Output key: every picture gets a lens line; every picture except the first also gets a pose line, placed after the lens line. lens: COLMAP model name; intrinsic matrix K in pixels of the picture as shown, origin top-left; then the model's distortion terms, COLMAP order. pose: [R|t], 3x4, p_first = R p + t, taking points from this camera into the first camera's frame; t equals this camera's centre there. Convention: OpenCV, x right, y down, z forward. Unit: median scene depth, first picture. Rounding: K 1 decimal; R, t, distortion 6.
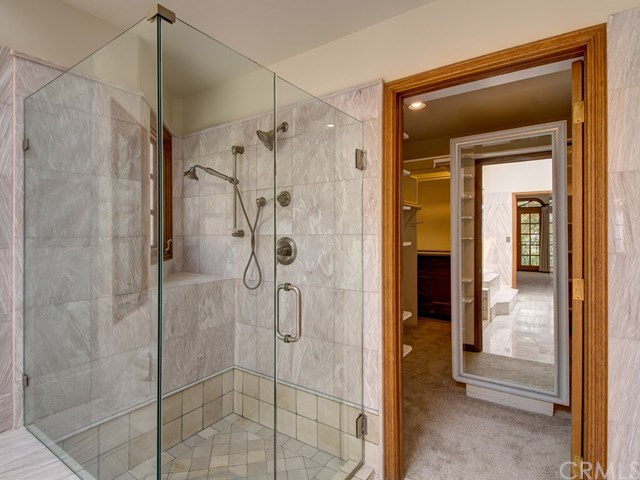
lens RADIAL K [[335.2, 0, 317.1], [0, 335.2, 230.2], [0, 0, 1]] dist [0.004986, -0.000107]
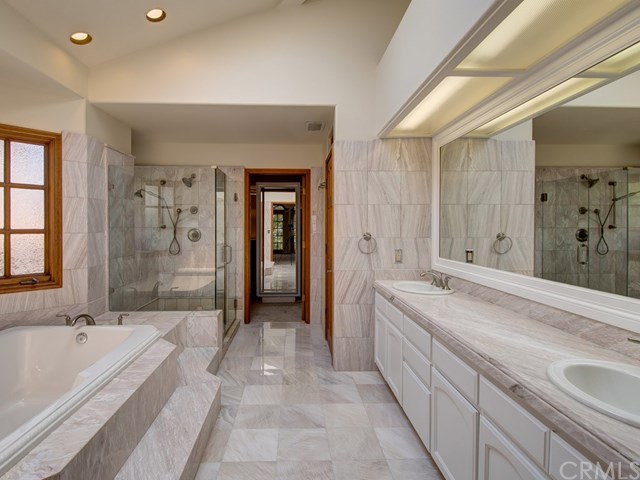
lens RADIAL K [[335.2, 0, 317.1], [0, 335.2, 230.2], [0, 0, 1]] dist [0.004986, -0.000107]
pose [[0.764250, -0.001021, 0.644920, -0.823823], [-0.008933, 0.999886, 0.012170, -0.001424], [-0.644859, -0.015062, 0.764153, -1.053296]]
